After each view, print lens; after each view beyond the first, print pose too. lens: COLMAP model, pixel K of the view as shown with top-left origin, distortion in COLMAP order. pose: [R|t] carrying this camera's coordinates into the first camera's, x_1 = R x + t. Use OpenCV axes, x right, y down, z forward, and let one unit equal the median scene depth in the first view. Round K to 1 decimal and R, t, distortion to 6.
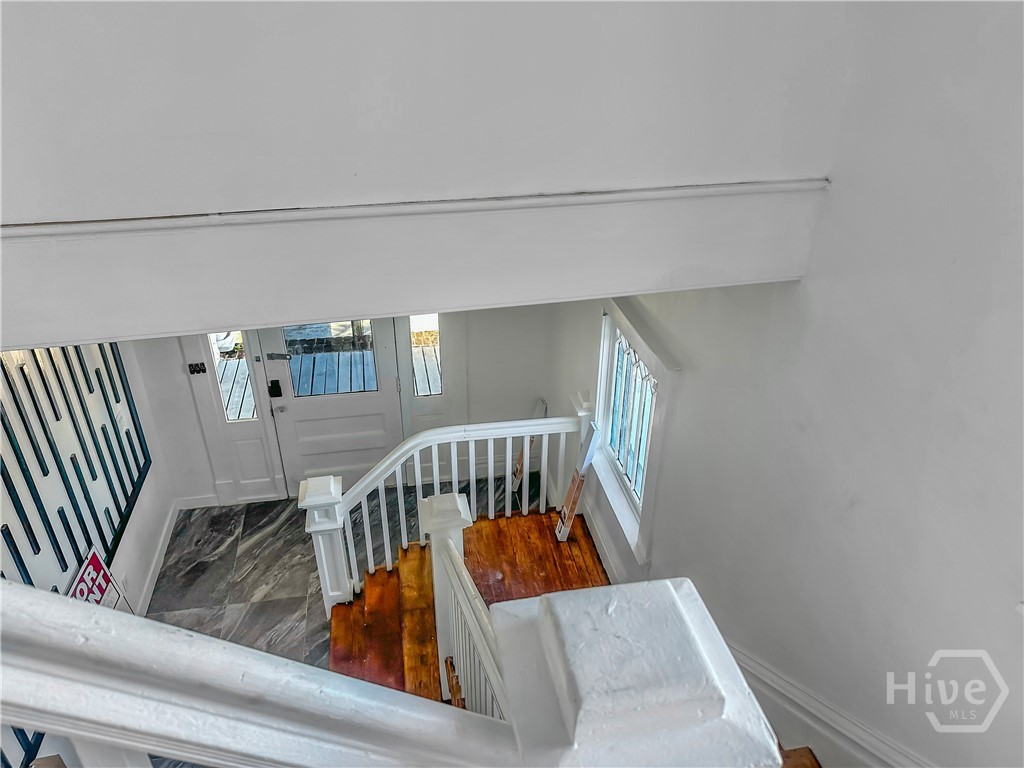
lens RADIAL K [[726.2, 0, 512.0], [0, 726.2, 384.0], [0, 0, 1]] dist [-0.000410, -0.000142]
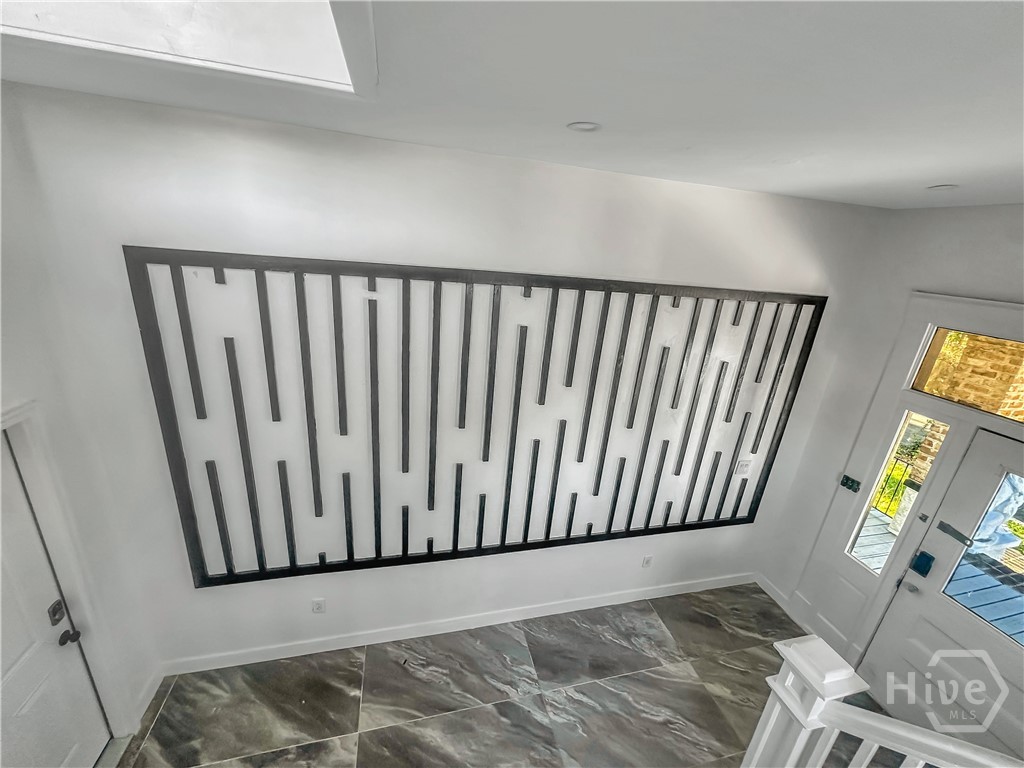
lens RADIAL K [[409.4, 0, 512.0], [0, 409.4, 384.0], [0, 0, 1]] dist [0.001509, 0.000048]
pose [[0.061563, 0.318871, -0.945797, 0.012588], [-0.575598, 0.785491, 0.227358, 0.009436], [0.815412, 0.530402, 0.231898, 0.438433]]
